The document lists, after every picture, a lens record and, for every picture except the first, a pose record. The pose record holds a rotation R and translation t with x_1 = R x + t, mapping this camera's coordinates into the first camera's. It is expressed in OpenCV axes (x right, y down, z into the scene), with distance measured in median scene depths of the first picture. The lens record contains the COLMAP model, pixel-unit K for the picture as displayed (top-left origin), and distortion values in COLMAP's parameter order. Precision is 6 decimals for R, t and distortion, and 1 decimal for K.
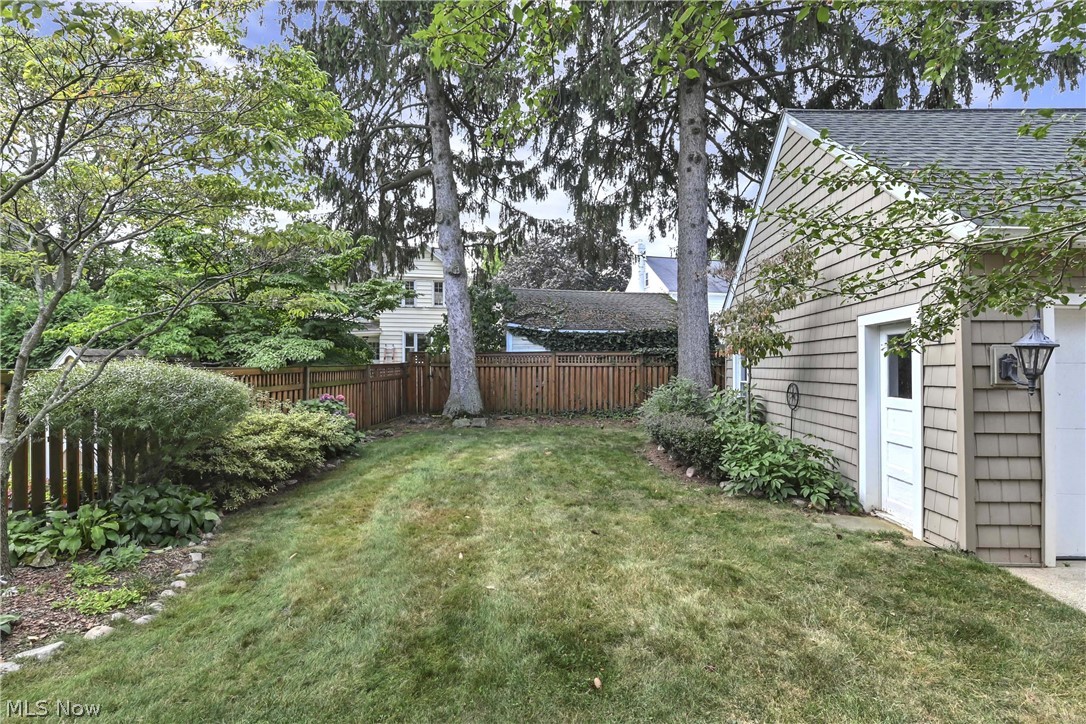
lens RADIAL K [[475.5, 0, 538.4], [0, 475.5, 366.1], [0, 0, 1]] dist [-0.018636, -0.000342]
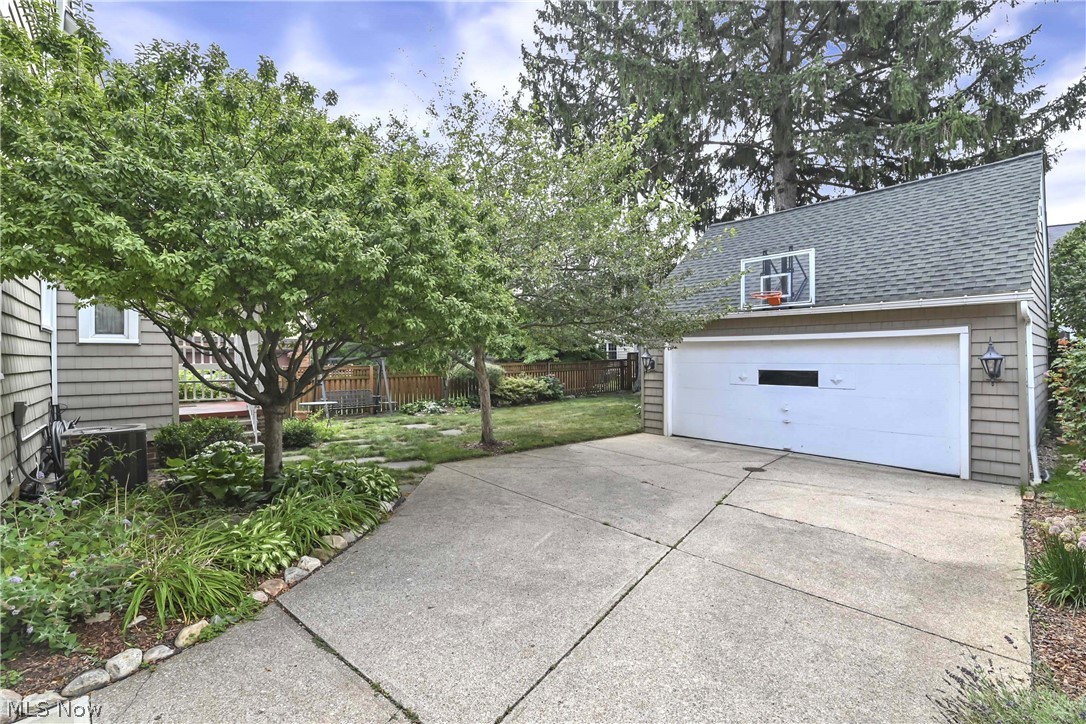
lens RADIAL K [[475.5, 0, 538.4], [0, 475.5, 366.1], [0, 0, 1]] dist [-0.018636, -0.000342]
pose [[0.694800, 0.001303, -0.719202, 1.931276], [0.012963, 0.999813, 0.014335, -0.023051], [0.719087, -0.019283, 0.694653, -1.110907]]
